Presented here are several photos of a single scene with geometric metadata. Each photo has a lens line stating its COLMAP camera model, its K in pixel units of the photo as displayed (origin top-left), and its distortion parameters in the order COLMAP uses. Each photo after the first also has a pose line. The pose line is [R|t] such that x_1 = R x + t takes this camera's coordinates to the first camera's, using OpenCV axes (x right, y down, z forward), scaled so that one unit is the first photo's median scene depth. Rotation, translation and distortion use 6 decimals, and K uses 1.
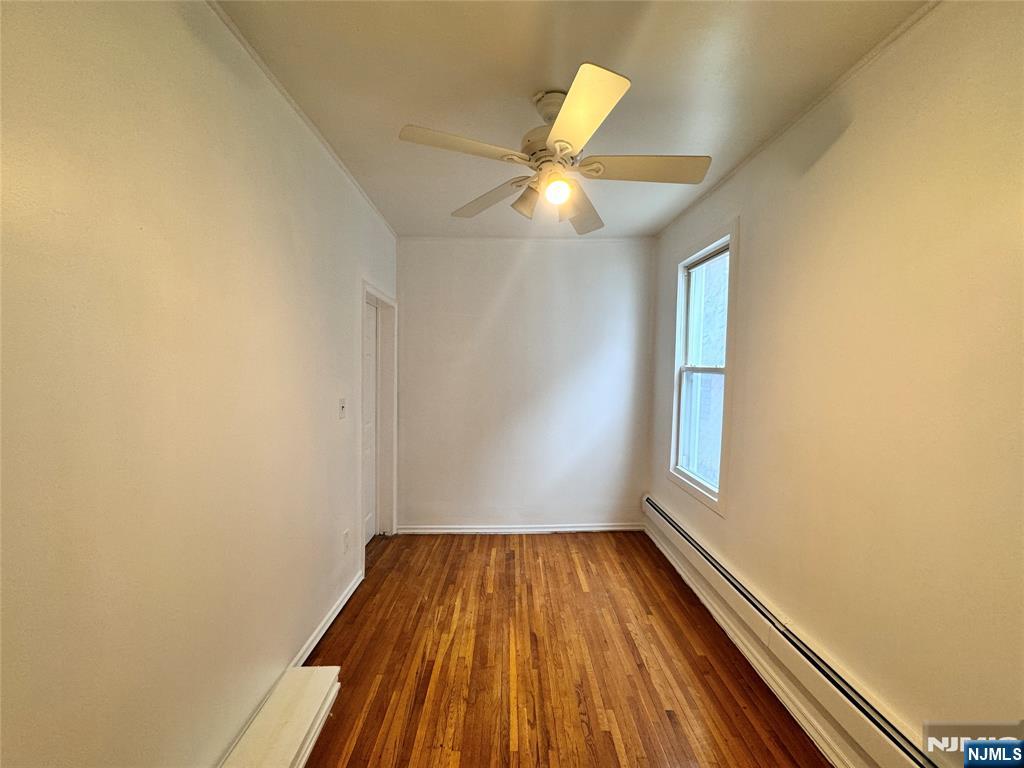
lens RADIAL K [[409.0, 0, 510.5], [0, 409.0, 391.6], [0, 0, 1]] dist [-0.002029, 0.000868]
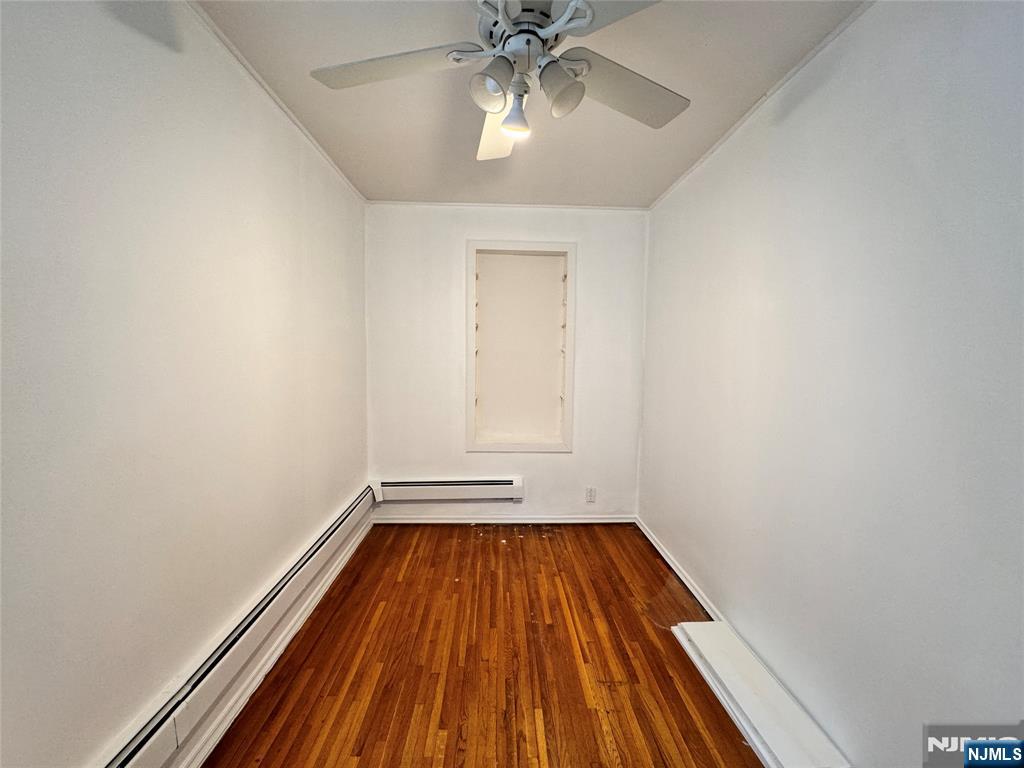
lens RADIAL K [[409.0, 0, 513.0], [0, 409.0, 383.6], [0, 0, 1]] dist [-0.002029, 0.000868]
pose [[-0.998954, -0.029851, -0.034625, 0.126812], [-0.034279, 0.990212, 0.135298, -0.092705], [0.030247, 0.136343, -0.990200, 1.802885]]
